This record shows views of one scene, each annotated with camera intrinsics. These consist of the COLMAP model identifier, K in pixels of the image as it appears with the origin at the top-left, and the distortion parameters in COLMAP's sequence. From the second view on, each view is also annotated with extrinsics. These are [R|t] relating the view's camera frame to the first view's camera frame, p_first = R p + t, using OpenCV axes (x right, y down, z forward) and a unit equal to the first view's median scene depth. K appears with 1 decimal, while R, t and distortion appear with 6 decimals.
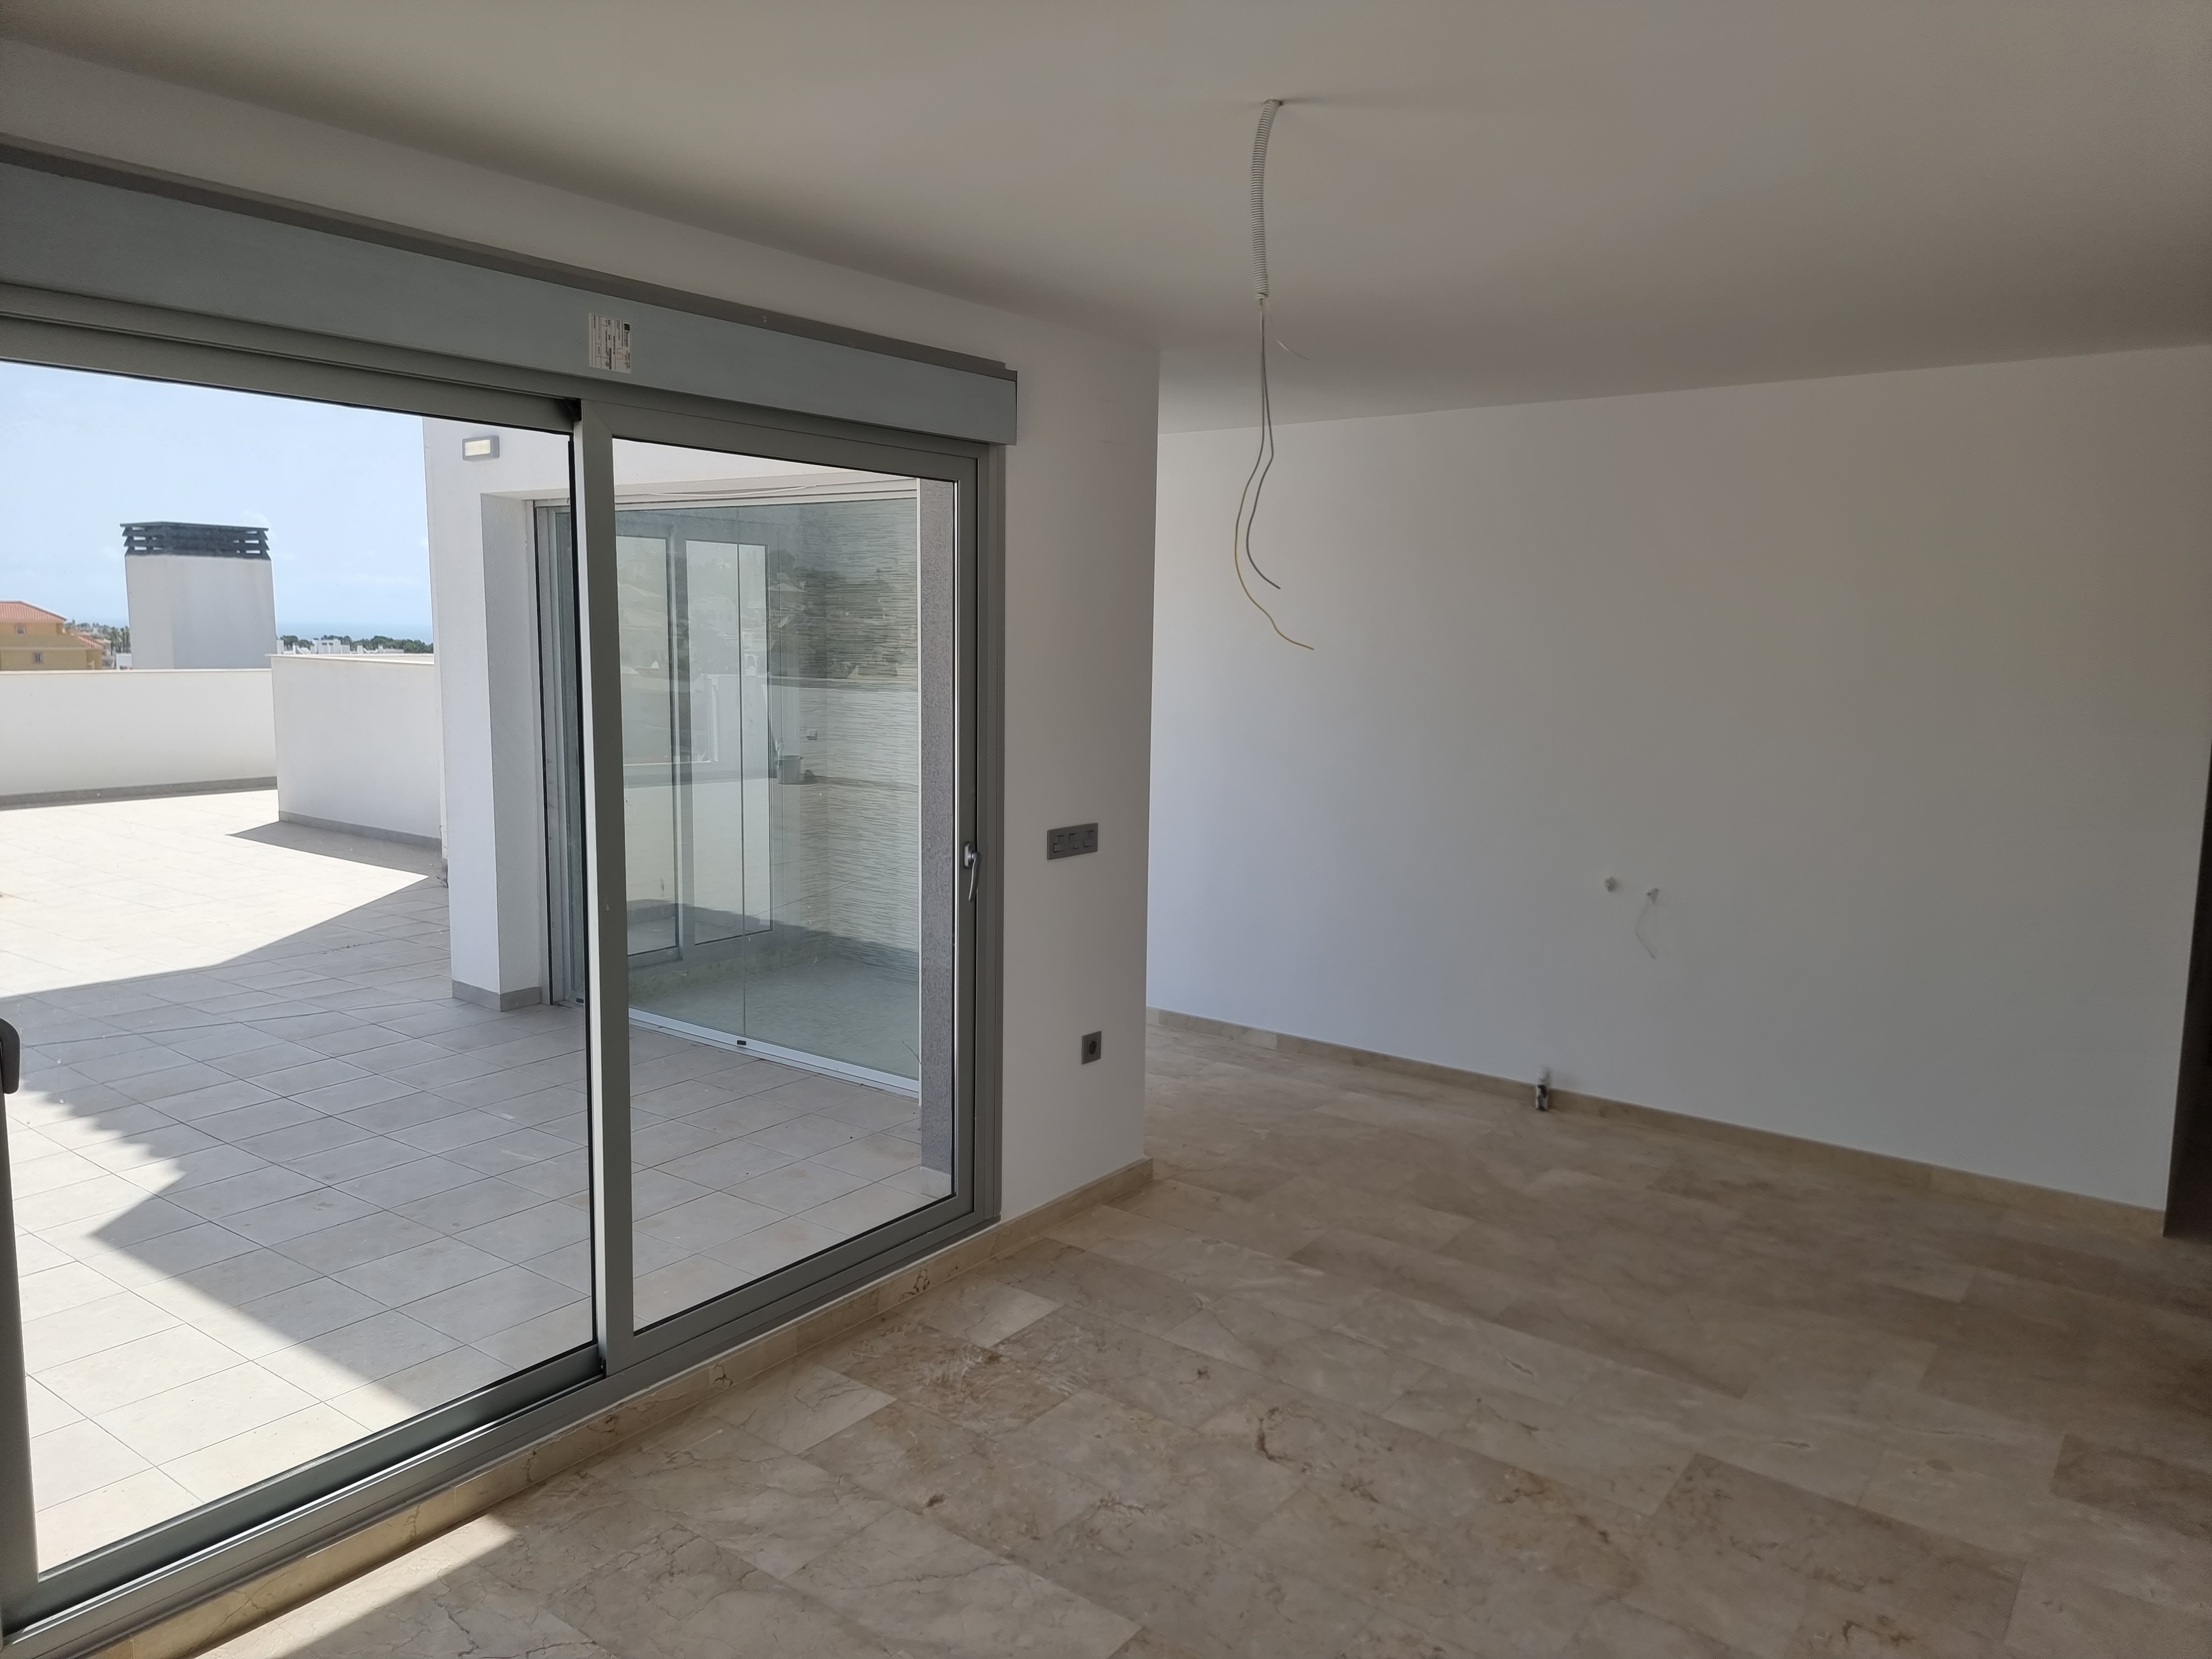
lens RADIAL K [[1539.3, 0, 1103.2], [0, 1539.3, 821.6], [0, 0, 1]] dist [0.077867, -0.061460]
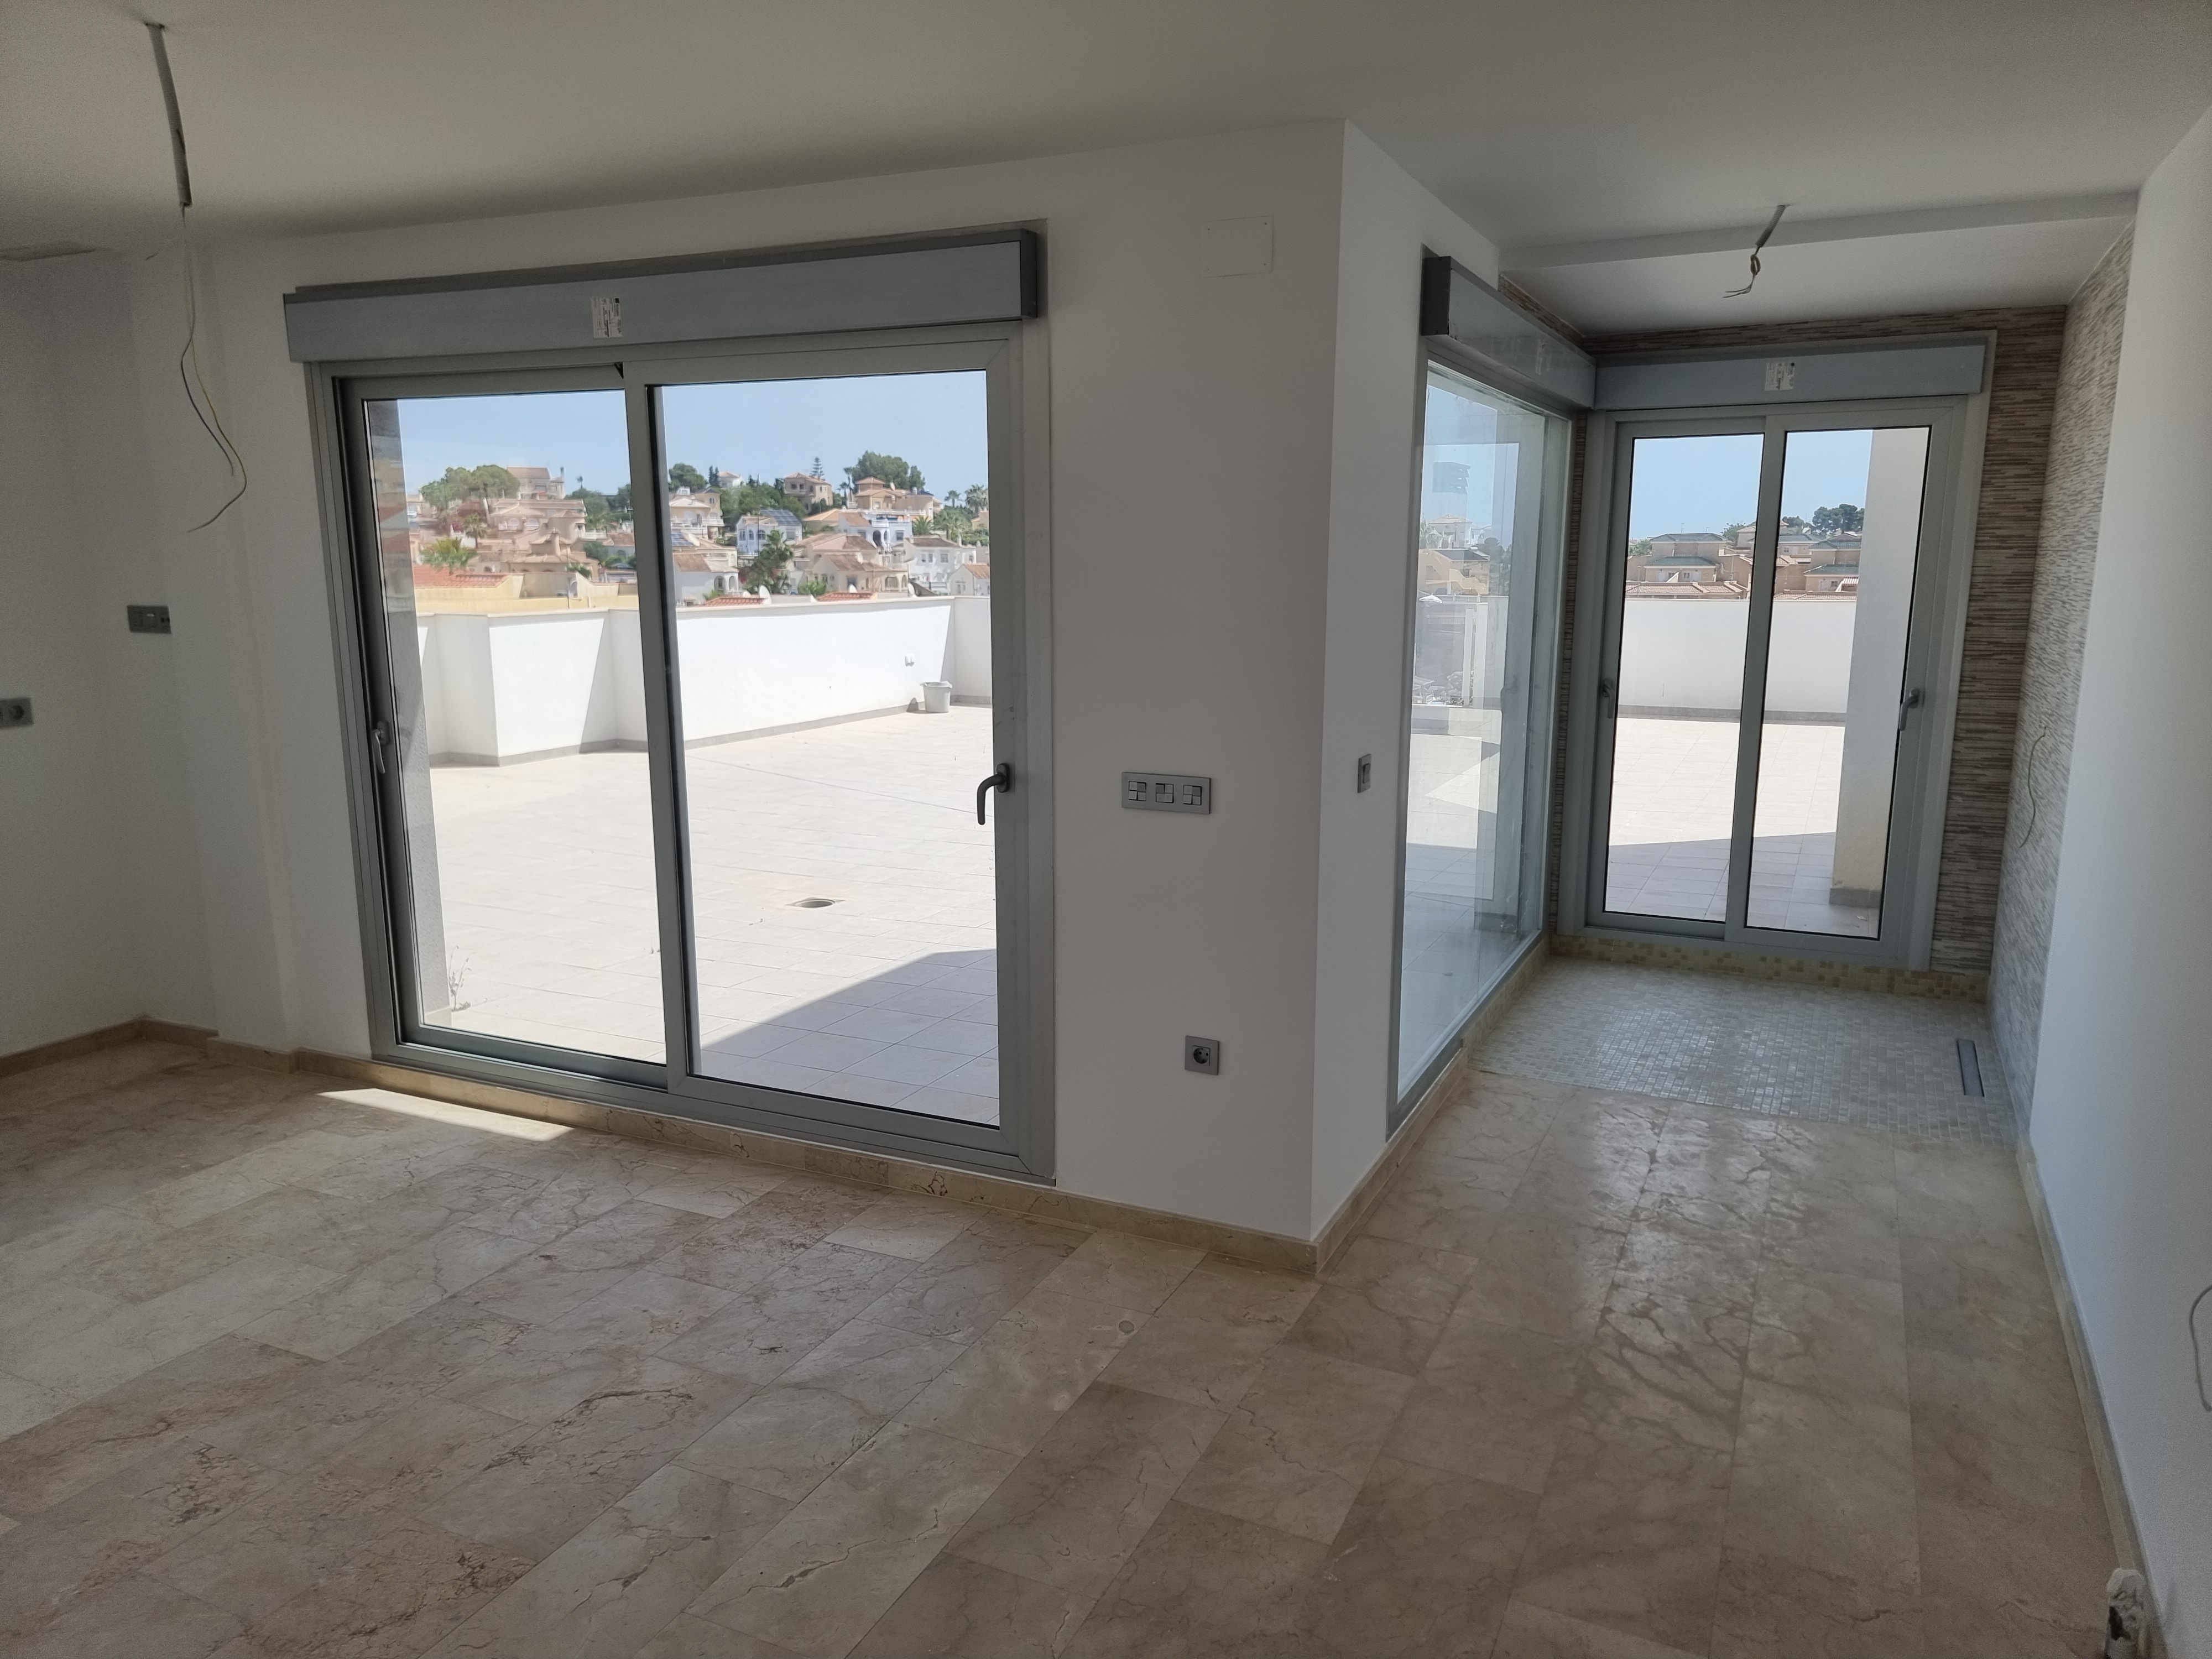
lens RADIAL K [[1539.3, 0, 1103.2], [0, 1539.3, 821.6], [0, 0, 1]] dist [0.077867, -0.061460]
pose [[0.195798, 0.155491, -0.968238, 0.921267], [-0.120151, 0.983714, 0.133679, -0.091004], [0.973256, 0.090161, 0.211292, 0.957978]]
